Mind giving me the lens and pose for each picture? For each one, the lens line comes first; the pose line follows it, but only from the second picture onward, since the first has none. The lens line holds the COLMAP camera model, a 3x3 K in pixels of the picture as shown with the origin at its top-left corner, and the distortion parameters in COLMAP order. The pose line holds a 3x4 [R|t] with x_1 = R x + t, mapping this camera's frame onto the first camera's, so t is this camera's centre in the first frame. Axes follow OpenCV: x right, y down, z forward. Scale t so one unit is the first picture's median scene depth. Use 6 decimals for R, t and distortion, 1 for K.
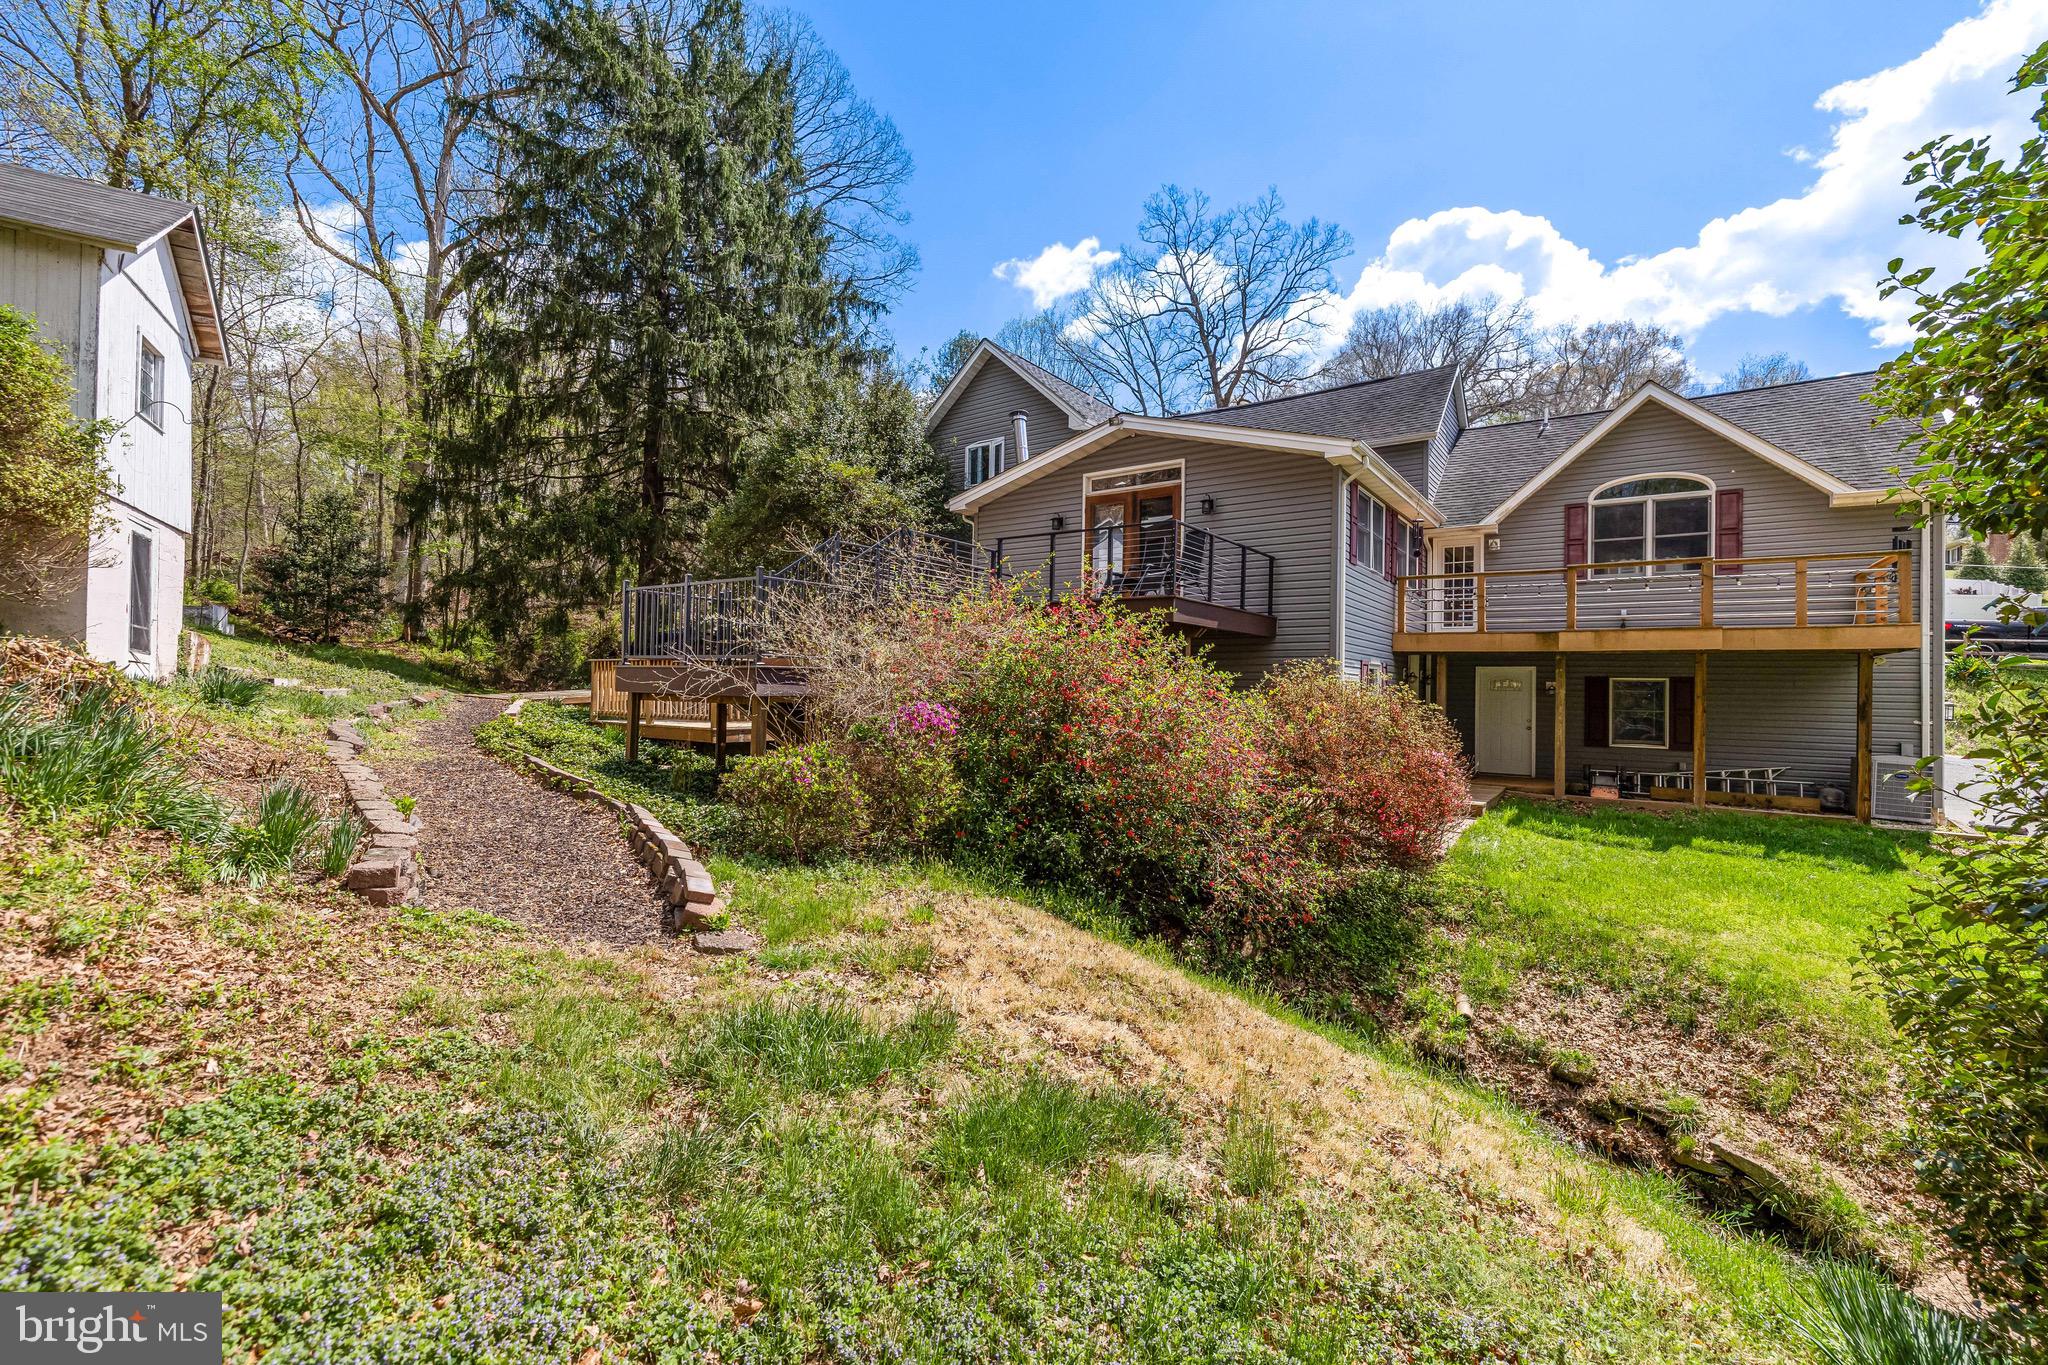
lens RADIAL K [[862.0, 0, 1029.3], [0, 862.0, 674.9], [0, 0, 1]] dist [0.003707, 0.000641]
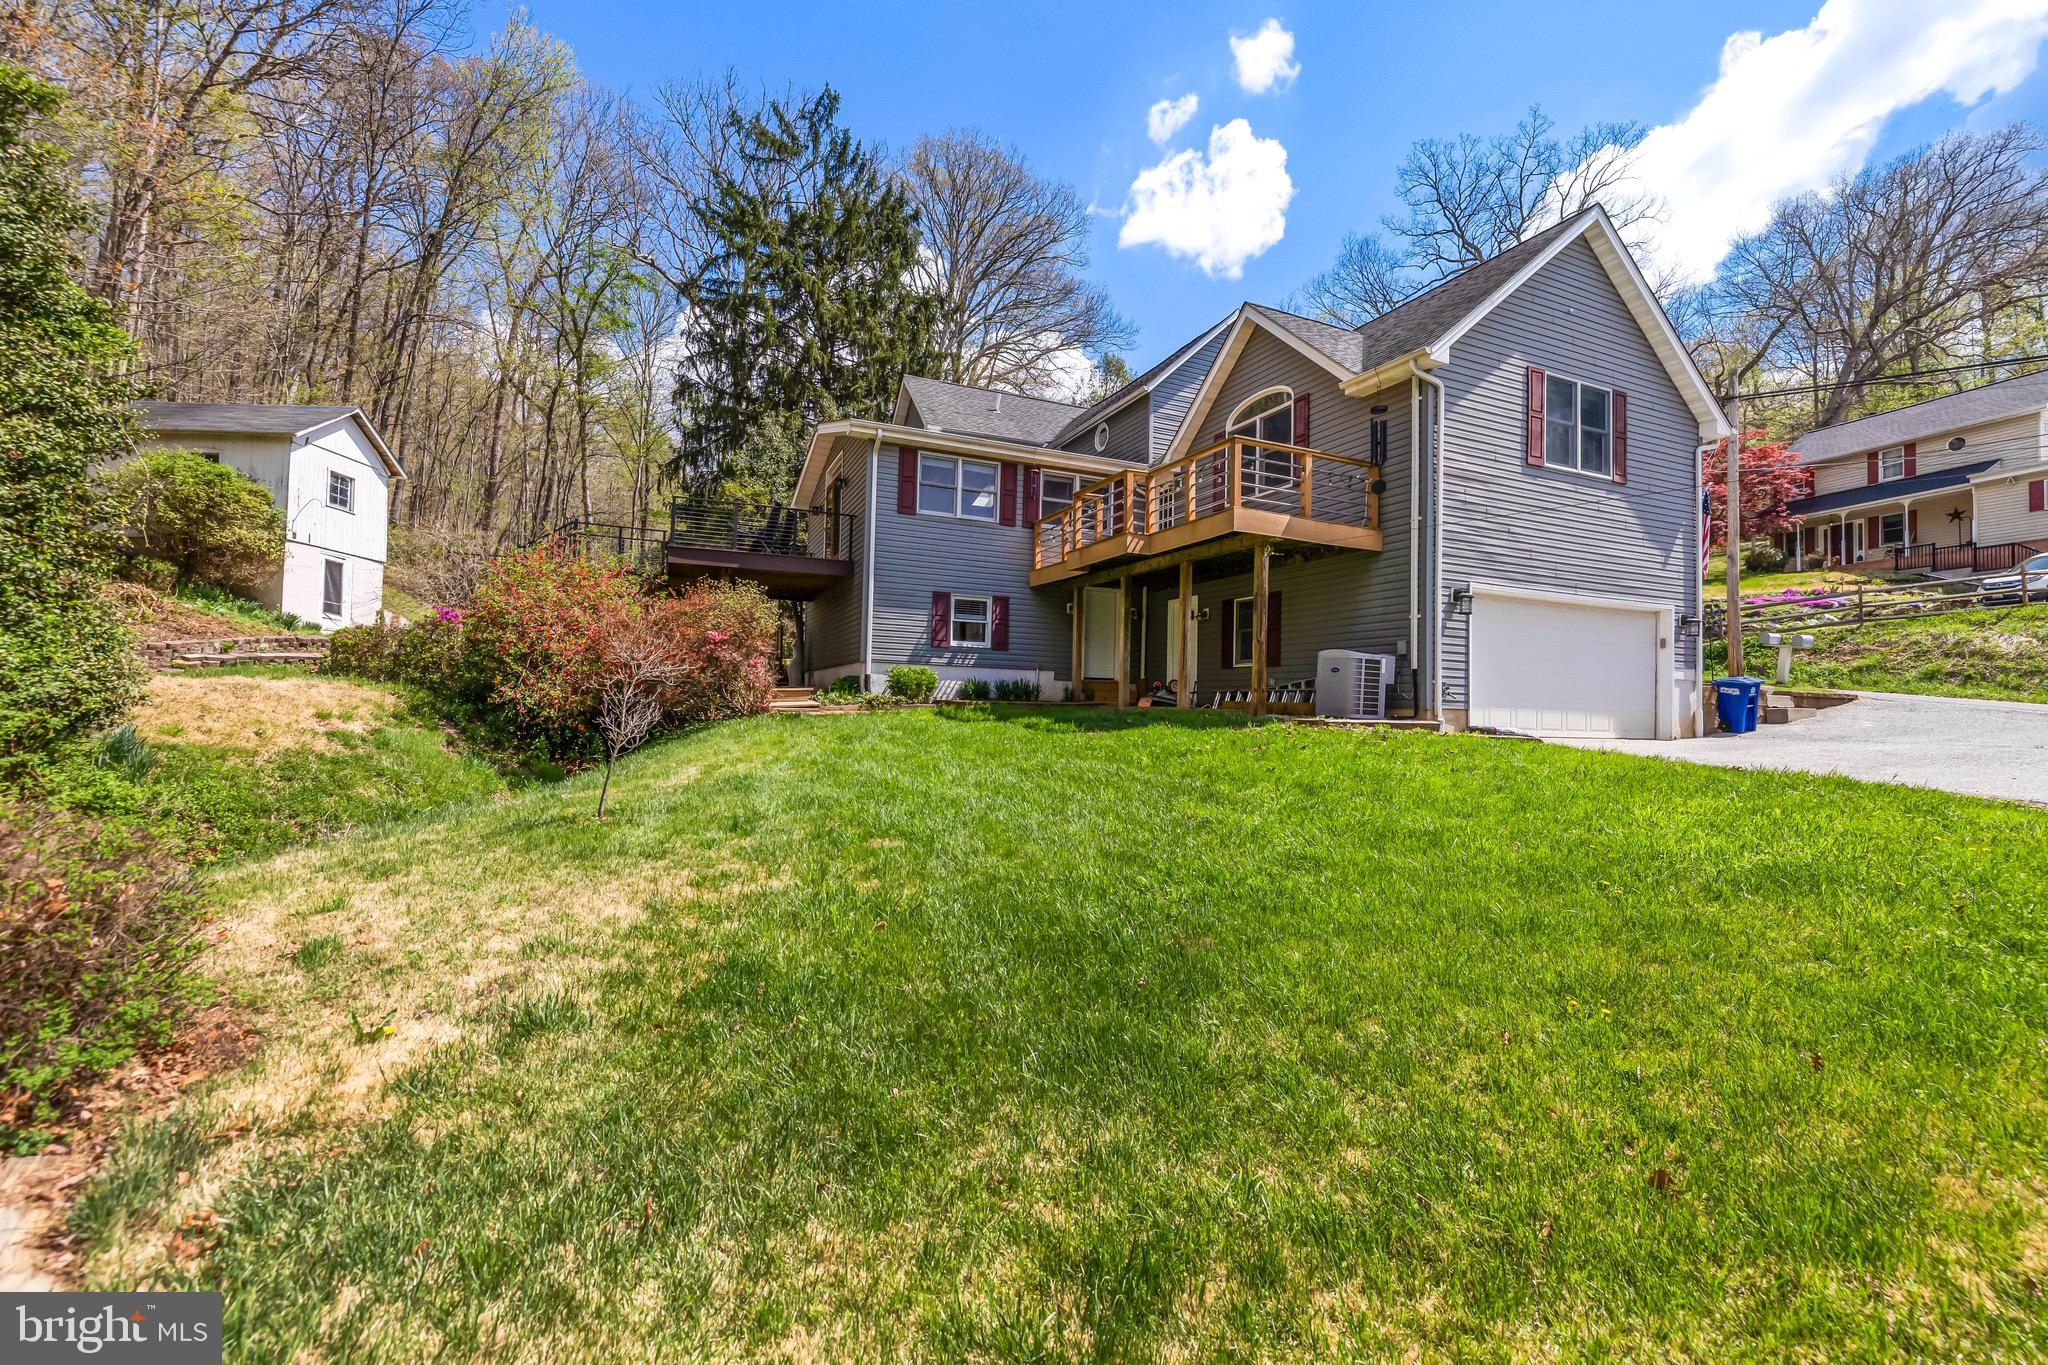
lens RADIAL K [[862.0, 0, 1029.3], [0, 862.0, 674.9], [0, 0, 1]] dist [0.003707, 0.000641]
pose [[0.859652, -0.018627, -0.510540, 0.925338], [0.003352, 0.999519, -0.030823, 0.115256], [0.510869, 0.024786, 0.859301, 0.013616]]
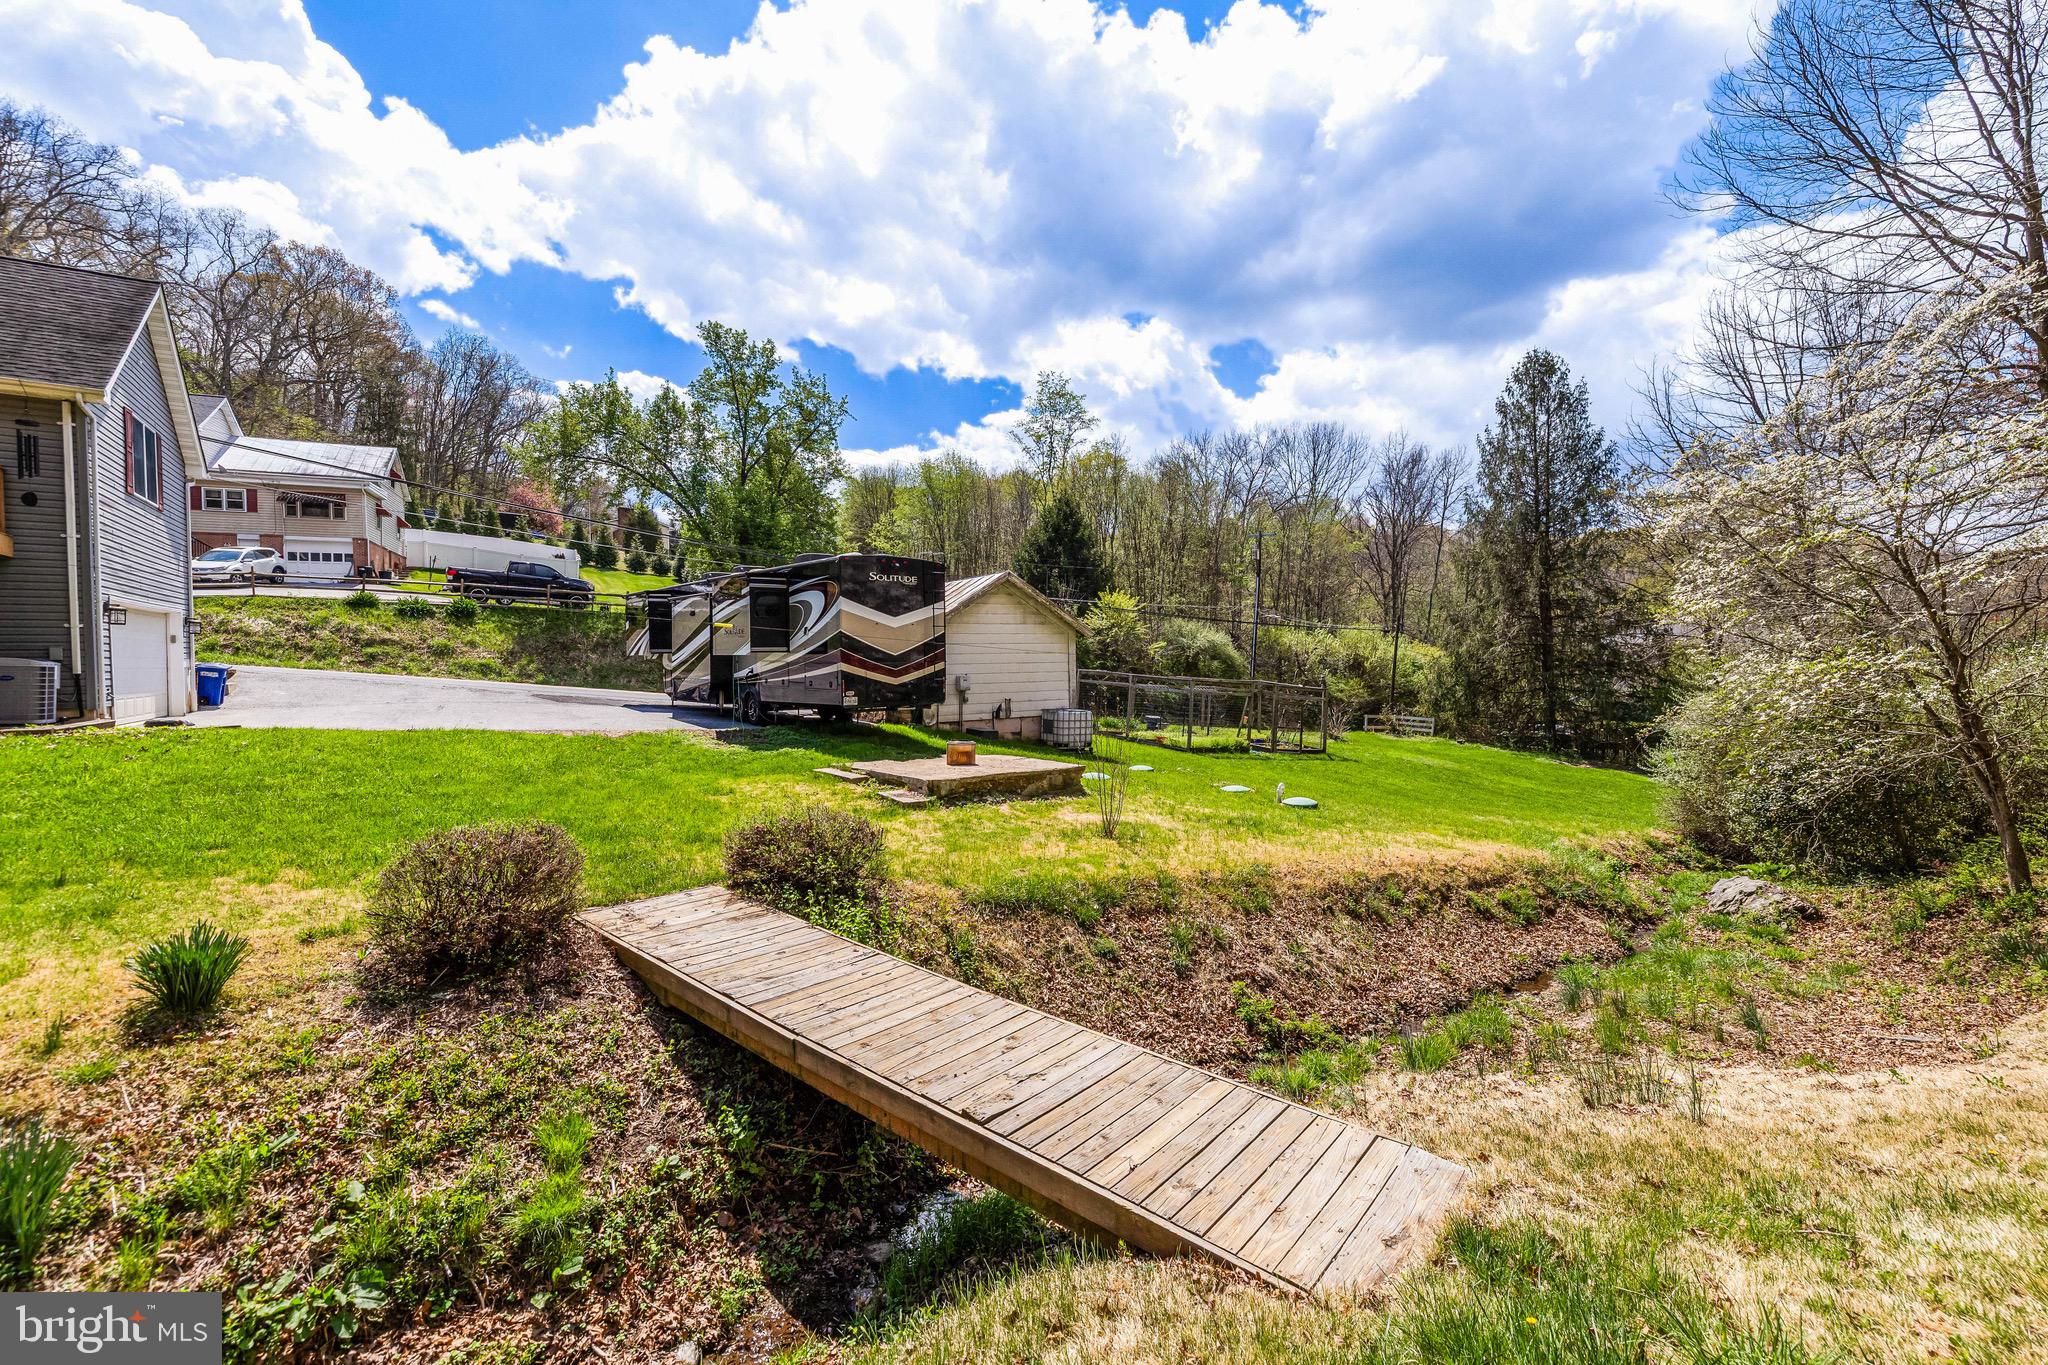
lens RADIAL K [[862.0, 0, 1029.3], [0, 862.0, 674.9], [0, 0, 1]] dist [0.003707, 0.000641]
pose [[0.355733, -0.045297, 0.933489, 0.395750], [-0.001034, 0.998805, 0.048860, 0.049935], [-0.934587, -0.018347, 0.355261, -0.307524]]
